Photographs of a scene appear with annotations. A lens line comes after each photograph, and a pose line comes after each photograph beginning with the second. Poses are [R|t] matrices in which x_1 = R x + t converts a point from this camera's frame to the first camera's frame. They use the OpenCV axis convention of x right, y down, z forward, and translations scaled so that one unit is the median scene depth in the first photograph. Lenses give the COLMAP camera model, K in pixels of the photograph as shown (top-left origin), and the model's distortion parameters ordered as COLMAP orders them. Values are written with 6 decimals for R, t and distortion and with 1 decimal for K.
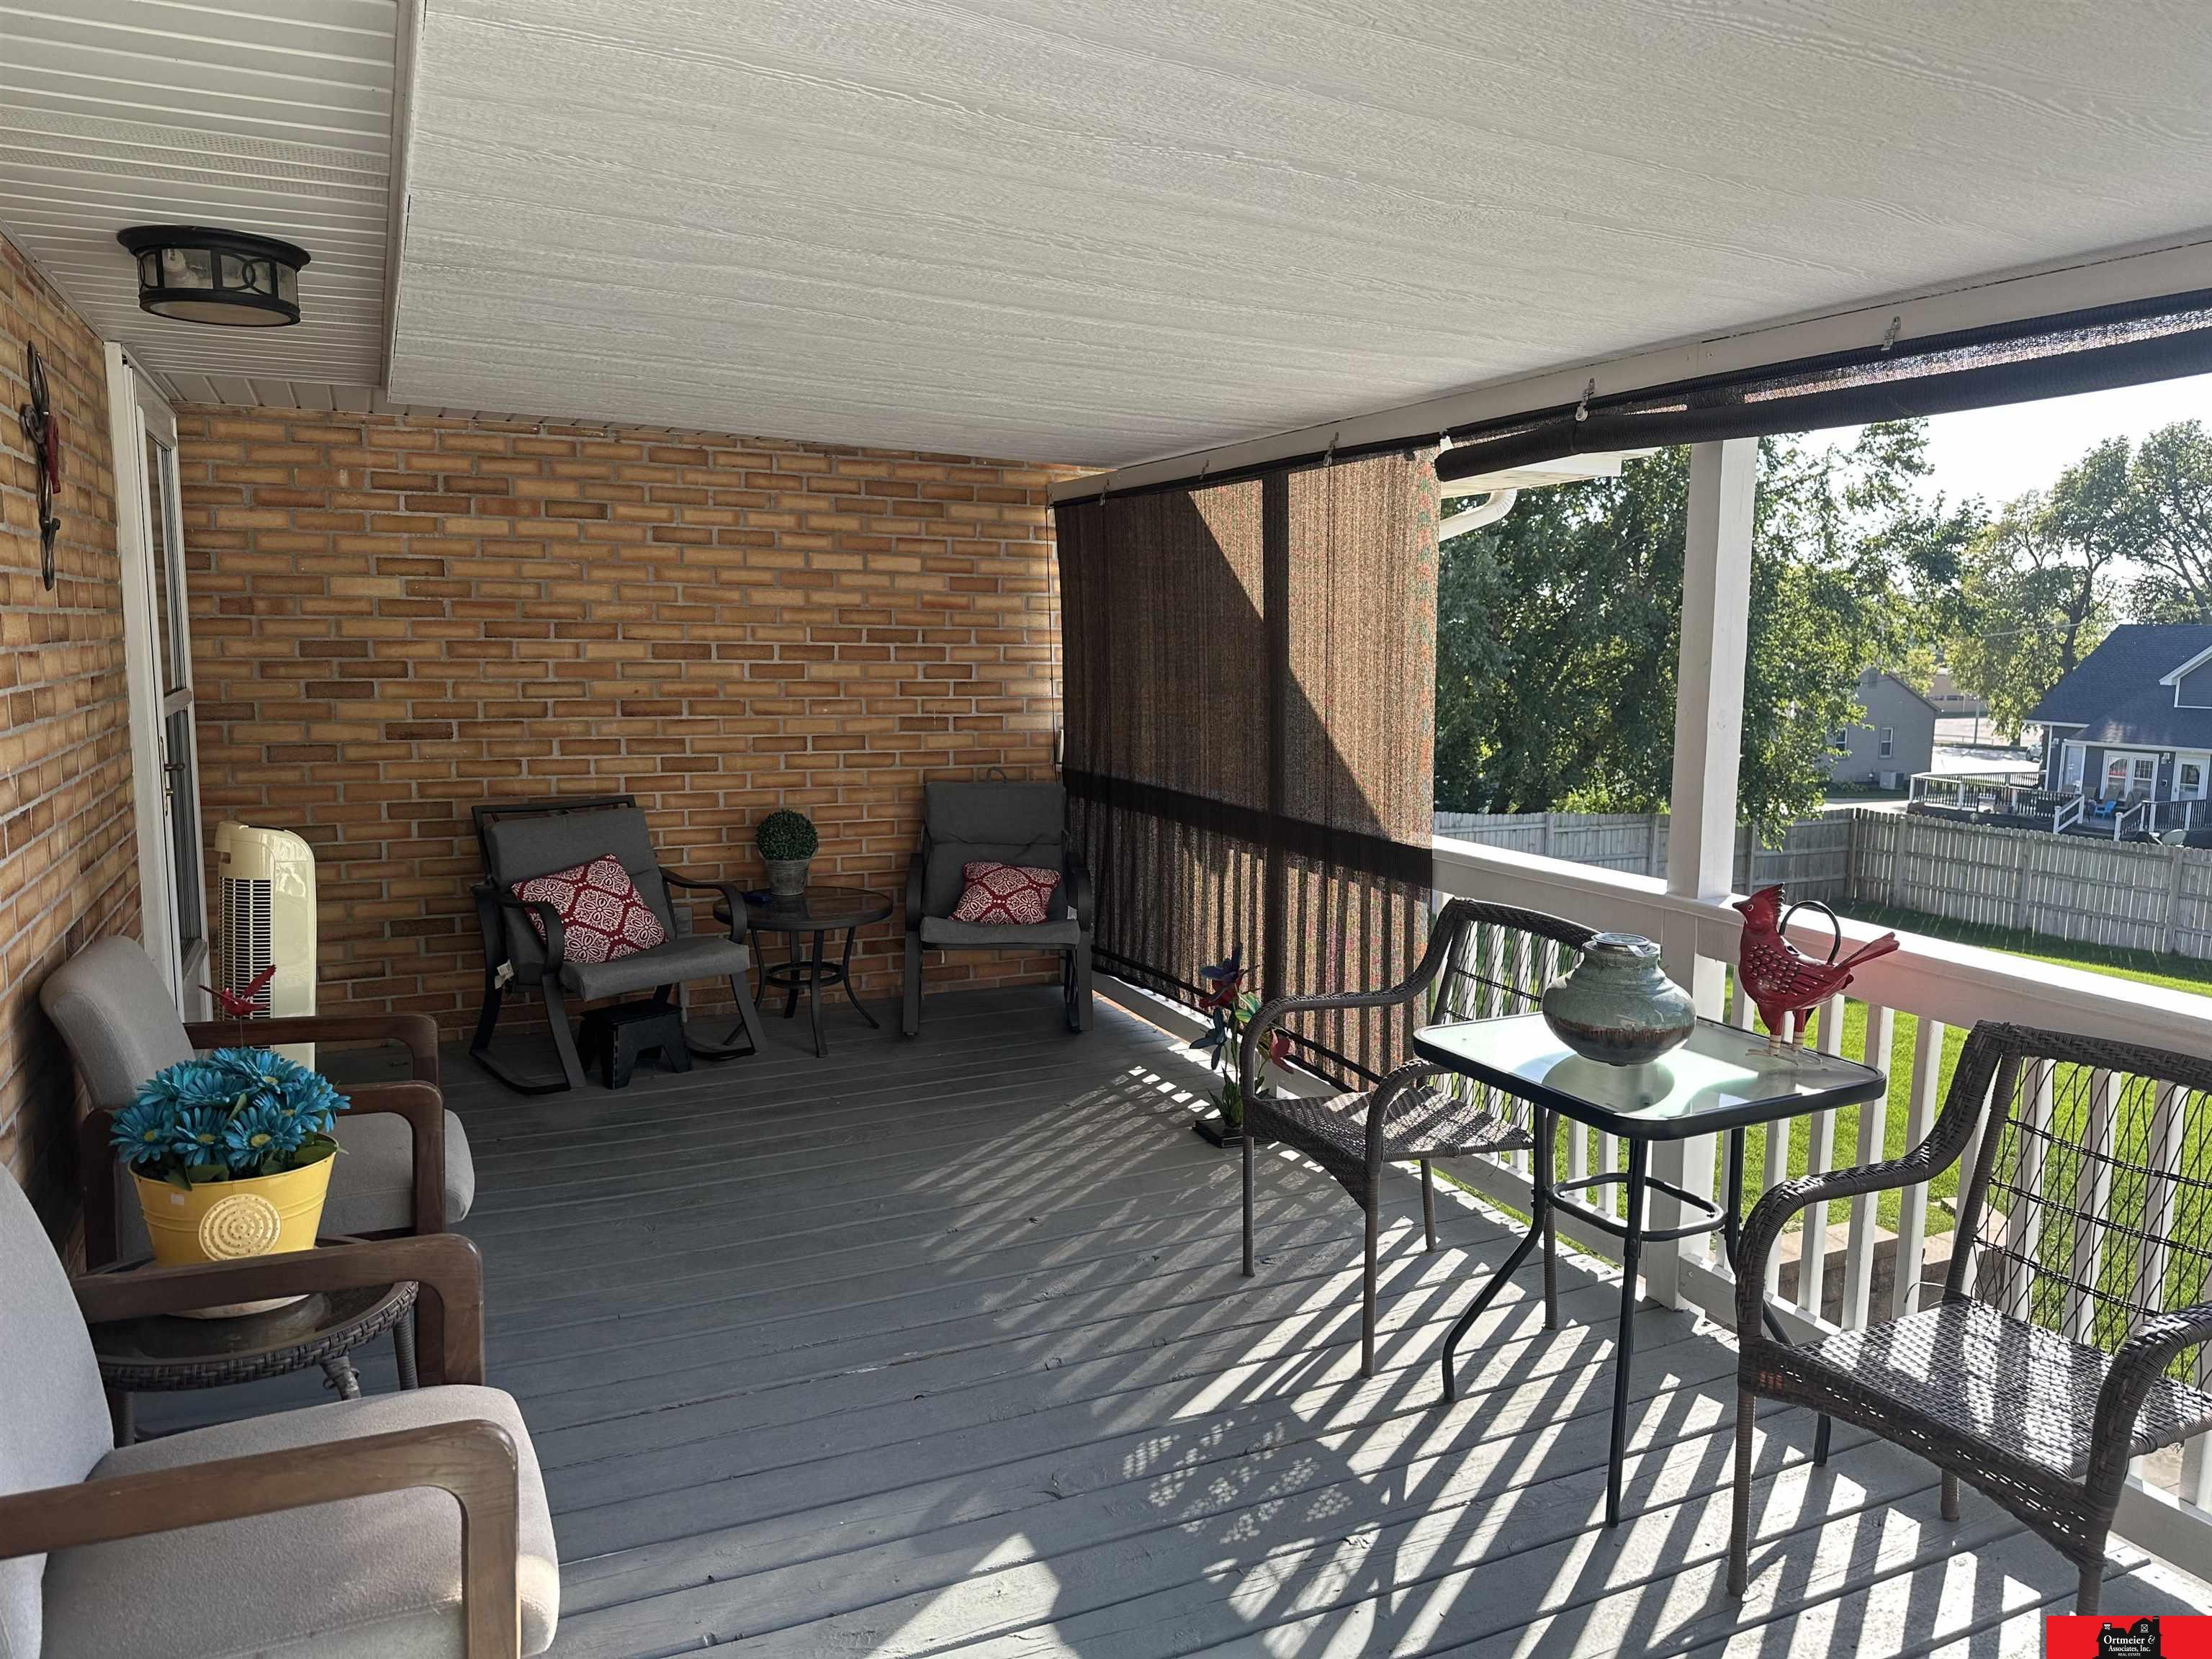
lens RADIAL K [[1544.9, 0, 1126.4], [0, 1544.9, 833.2], [0, 0, 1]] dist [0.083996, -0.082883]
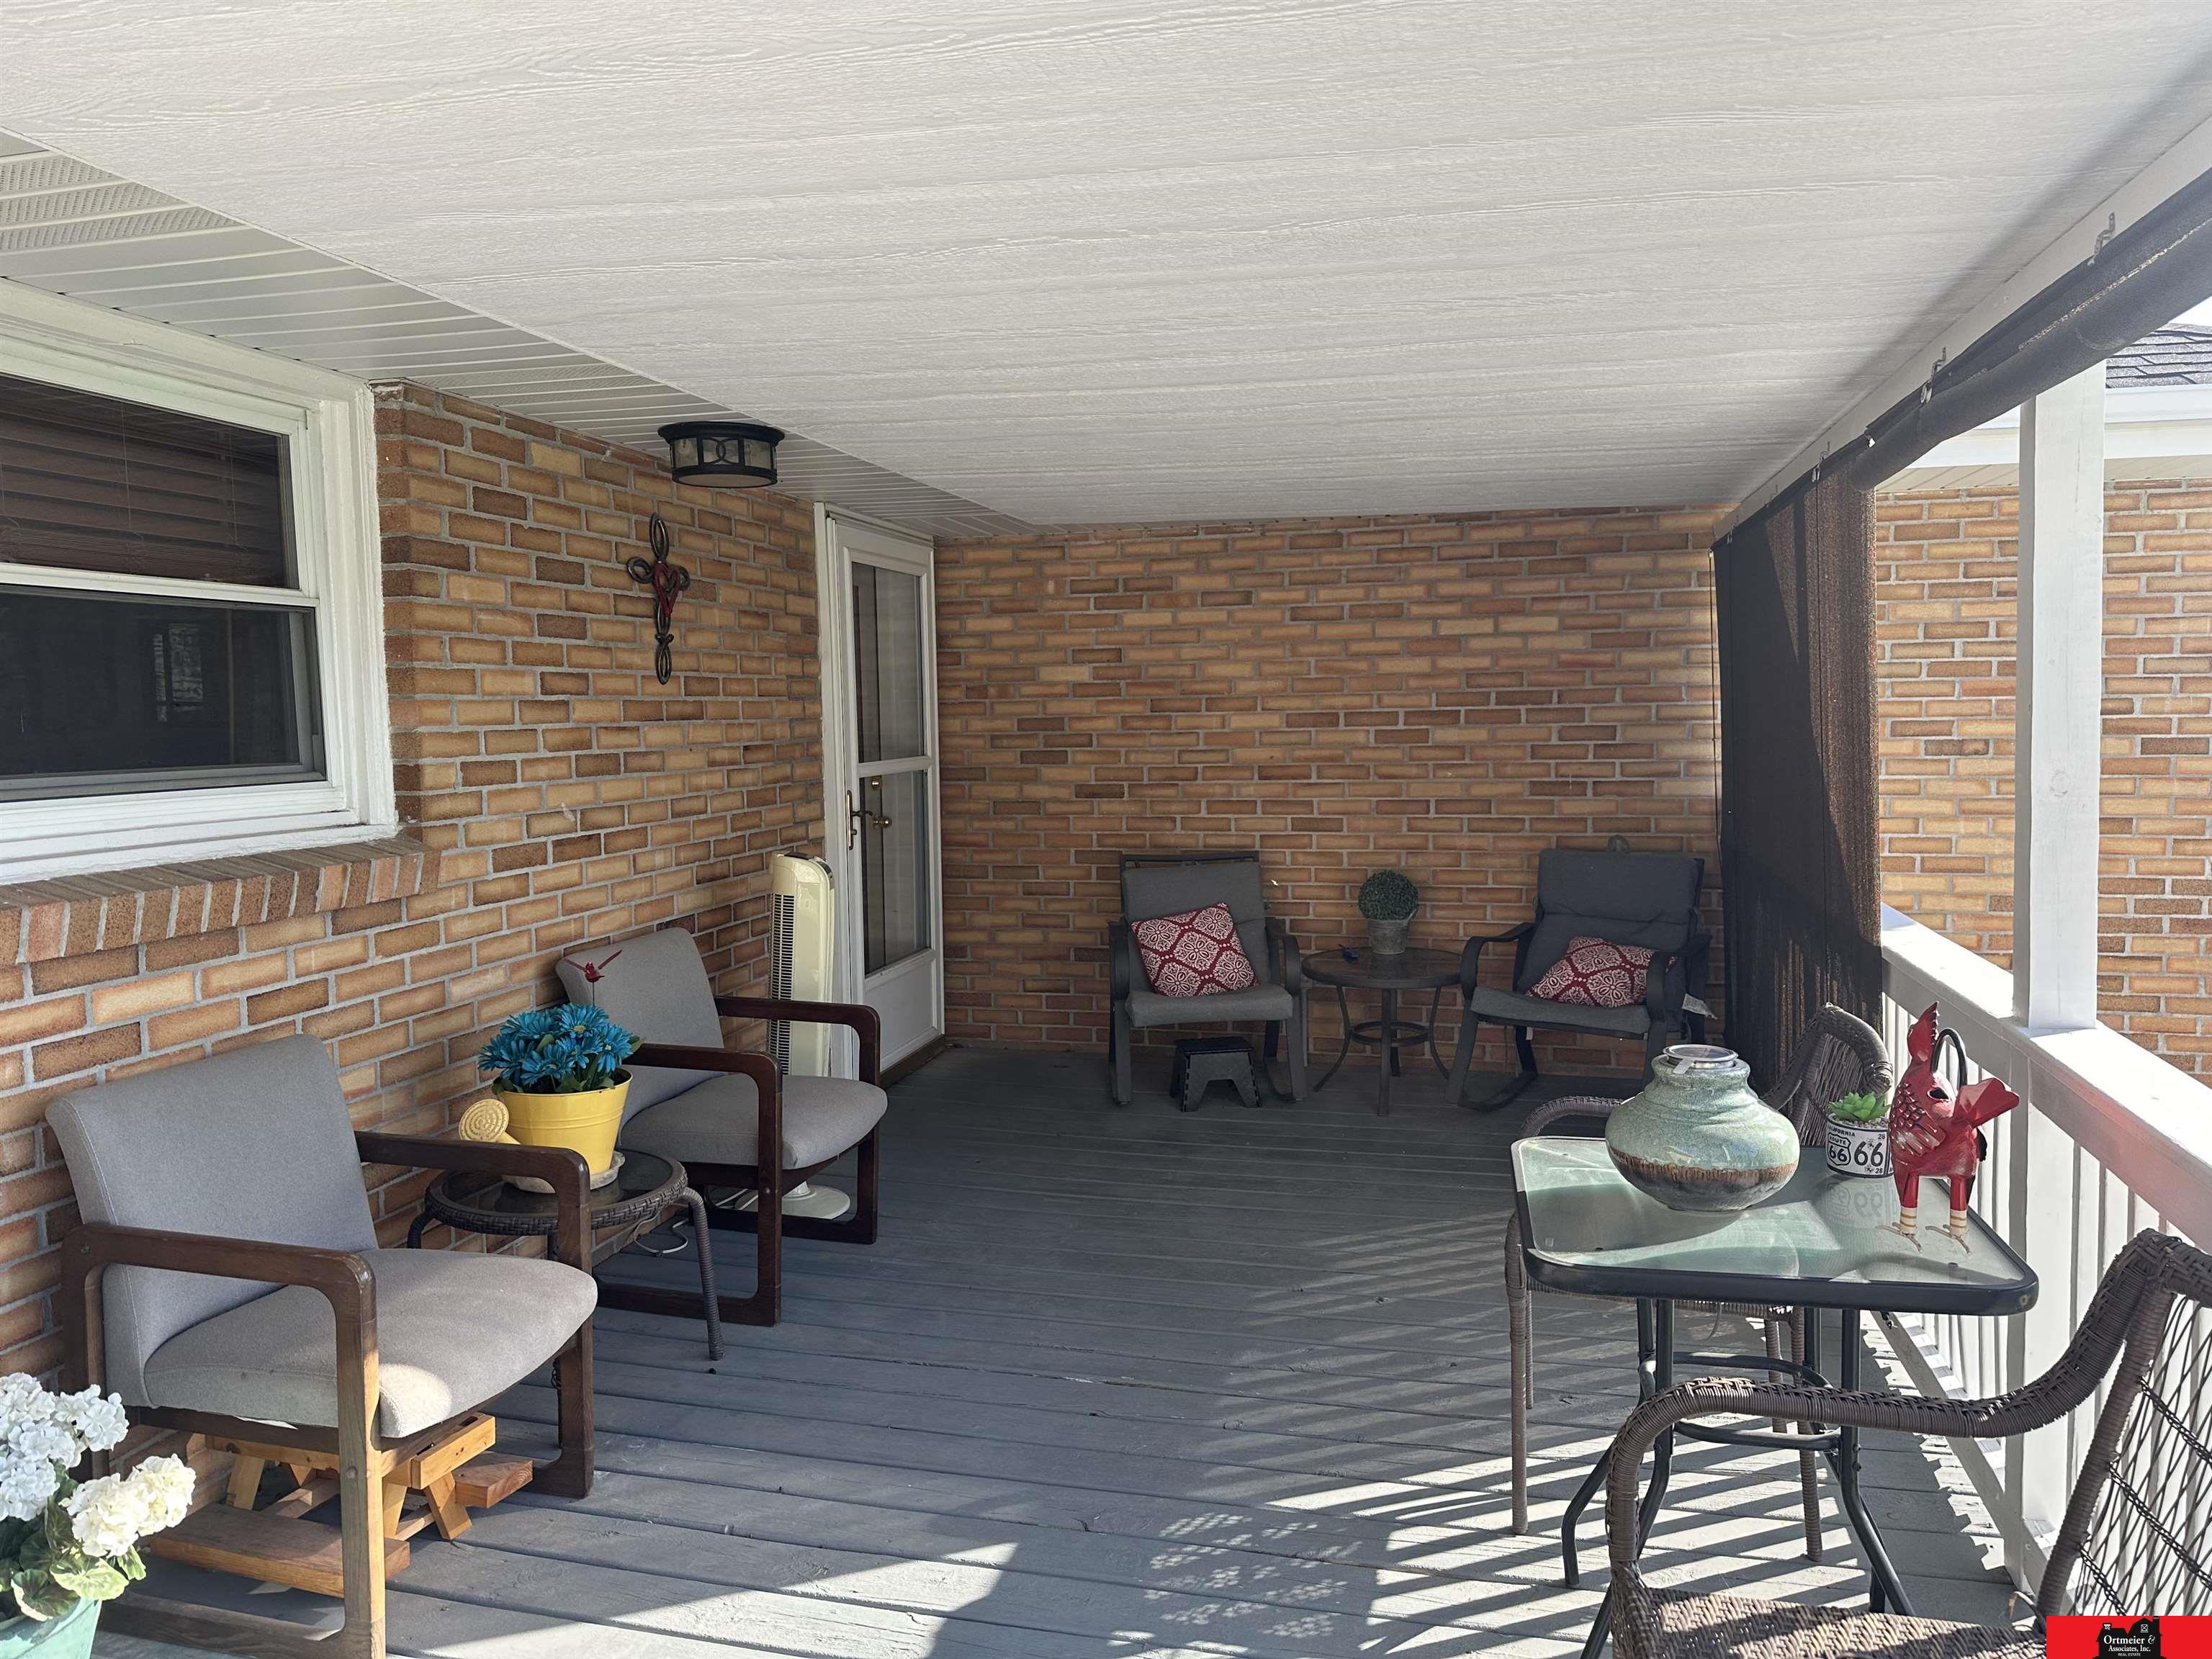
lens RADIAL K [[1544.9, 0, 1100.4], [0, 1544.9, 828.3], [0, 0, 1]] dist [0.083996, -0.082883]
pose [[0.766817, 0.024905, -0.641383, 0.283966], [-0.056146, 0.998019, -0.028374, -0.003061], [0.639406, 0.057769, 0.766696, 0.087870]]
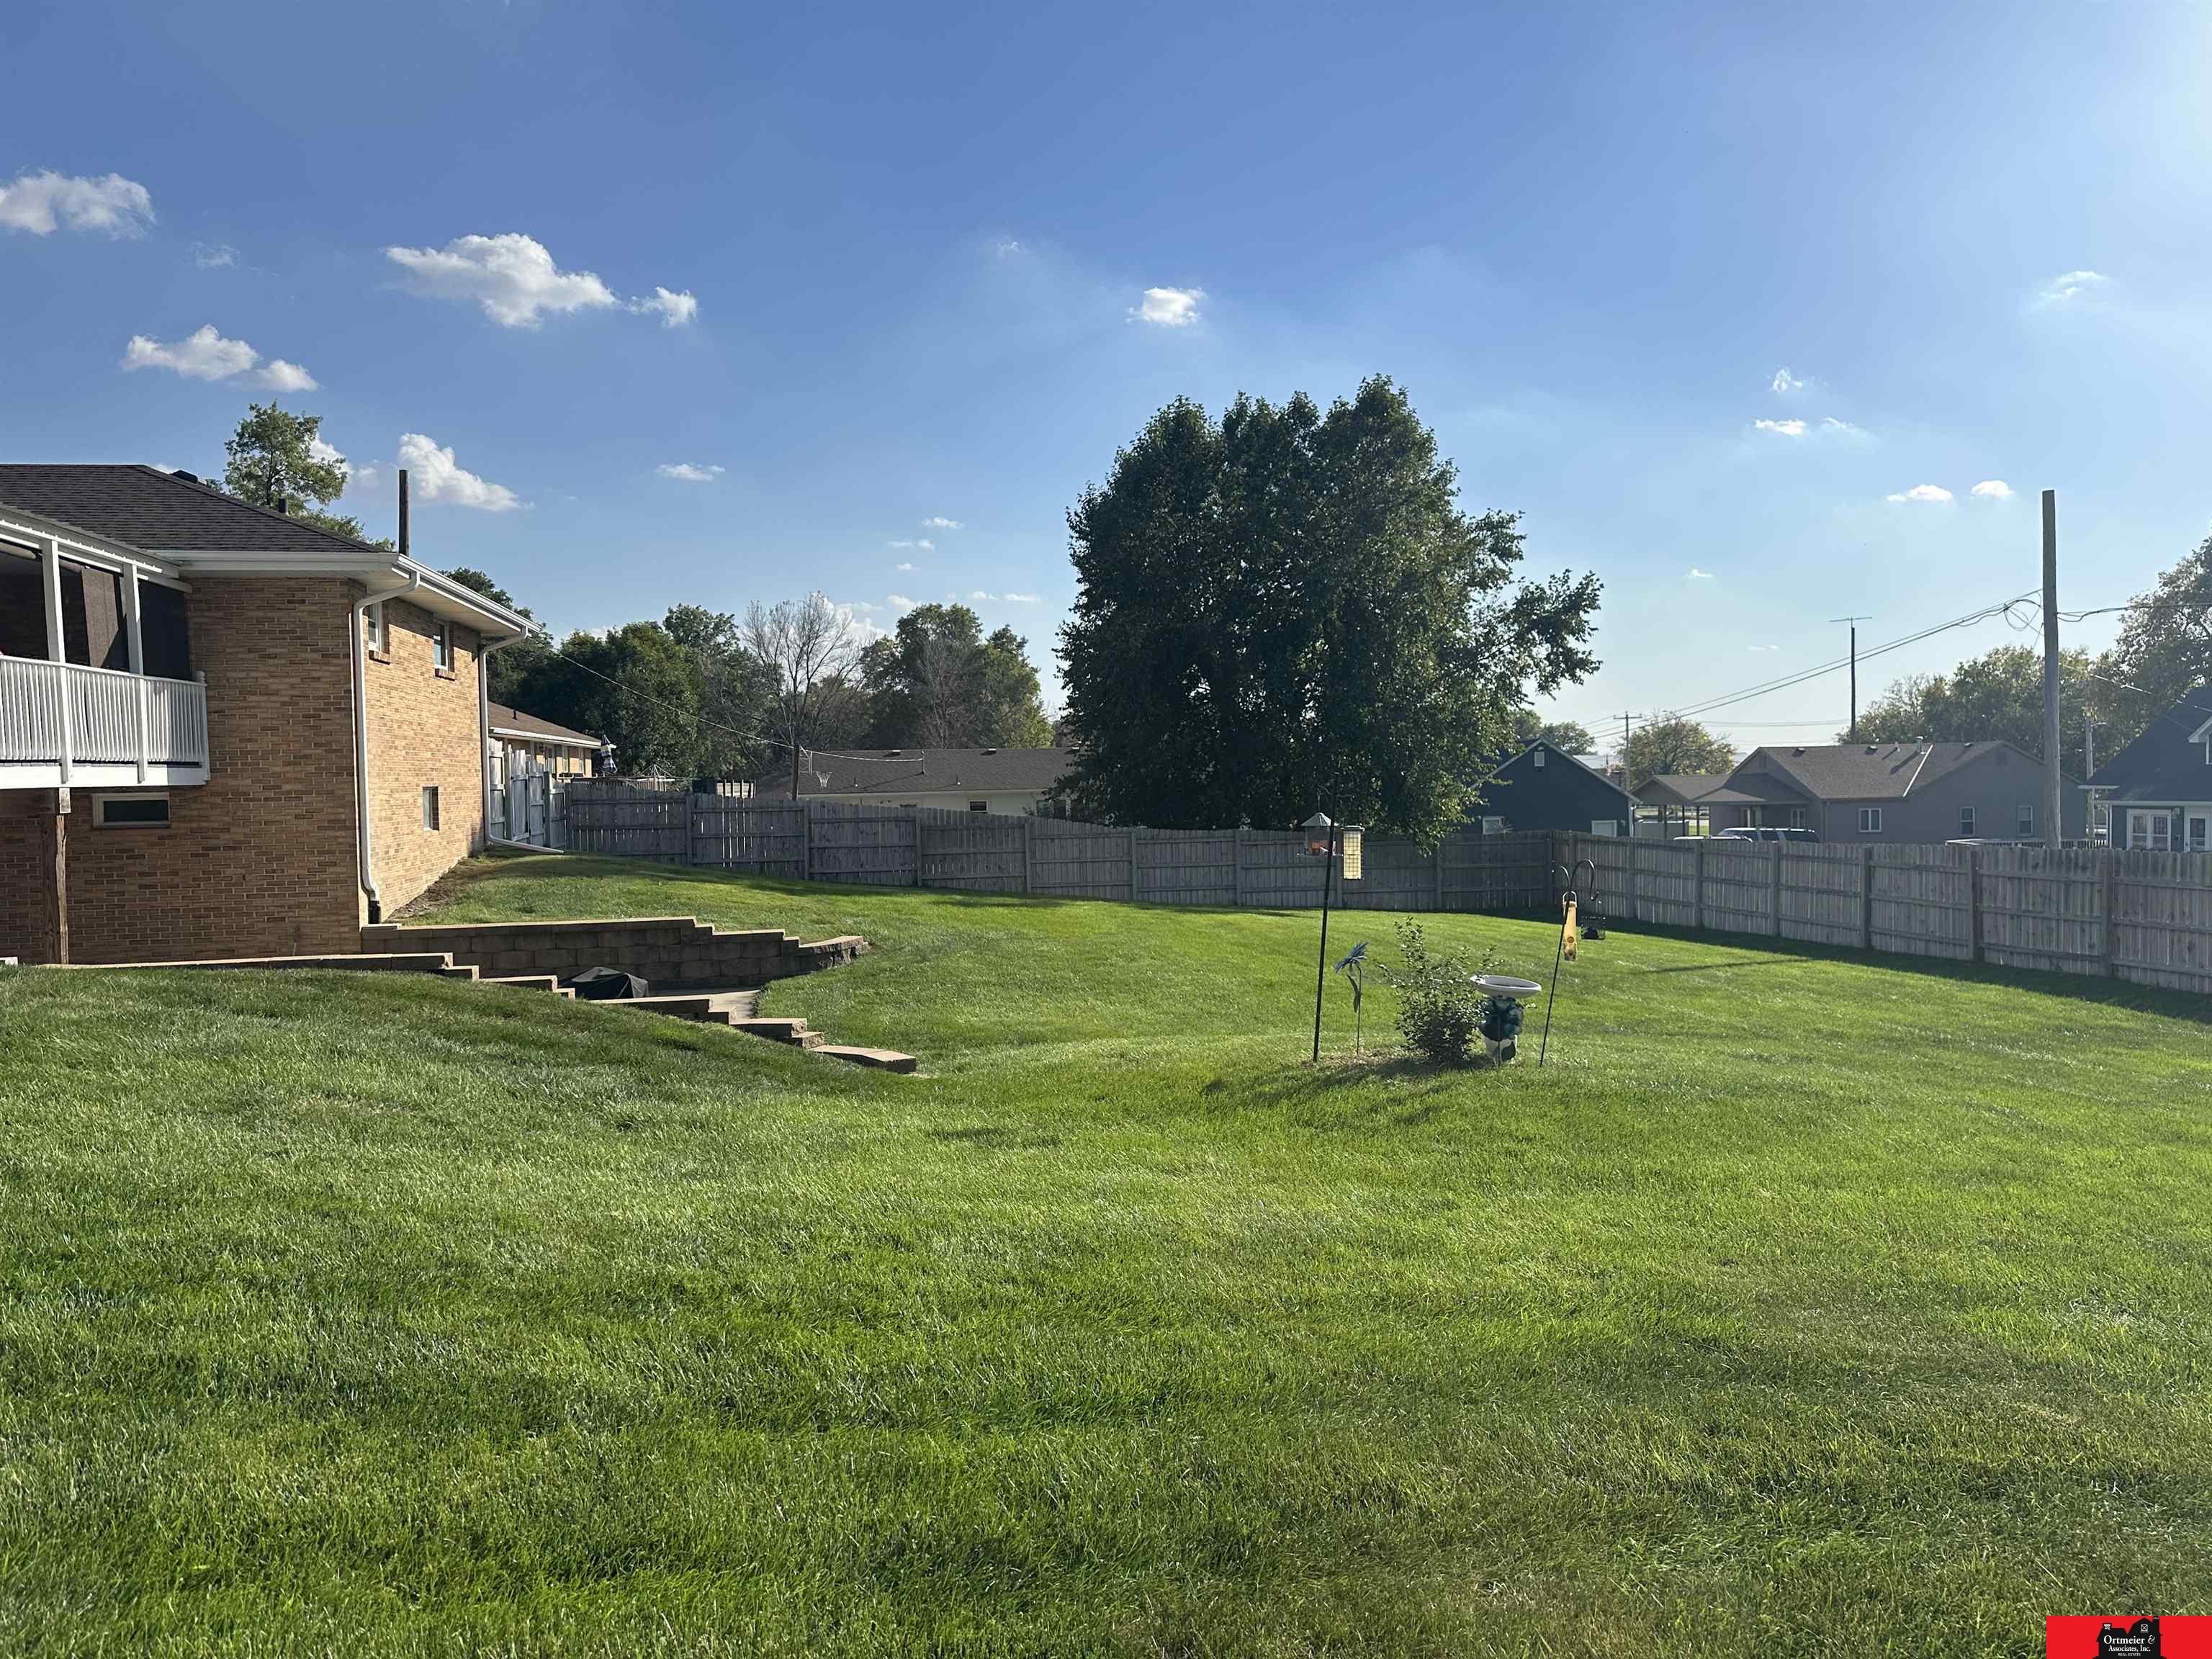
lens RADIAL K [[1544.9, 0, 1088.8], [0, 1544.9, 826.5], [0, 0, 1]] dist [0.083996, -0.082883]
pose [[0.961164, -0.025220, -0.274822, 2.488016], [-0.001100, 0.995458, -0.095197, 0.524144], [0.275975, 0.091802, 0.956771, -1.350697]]
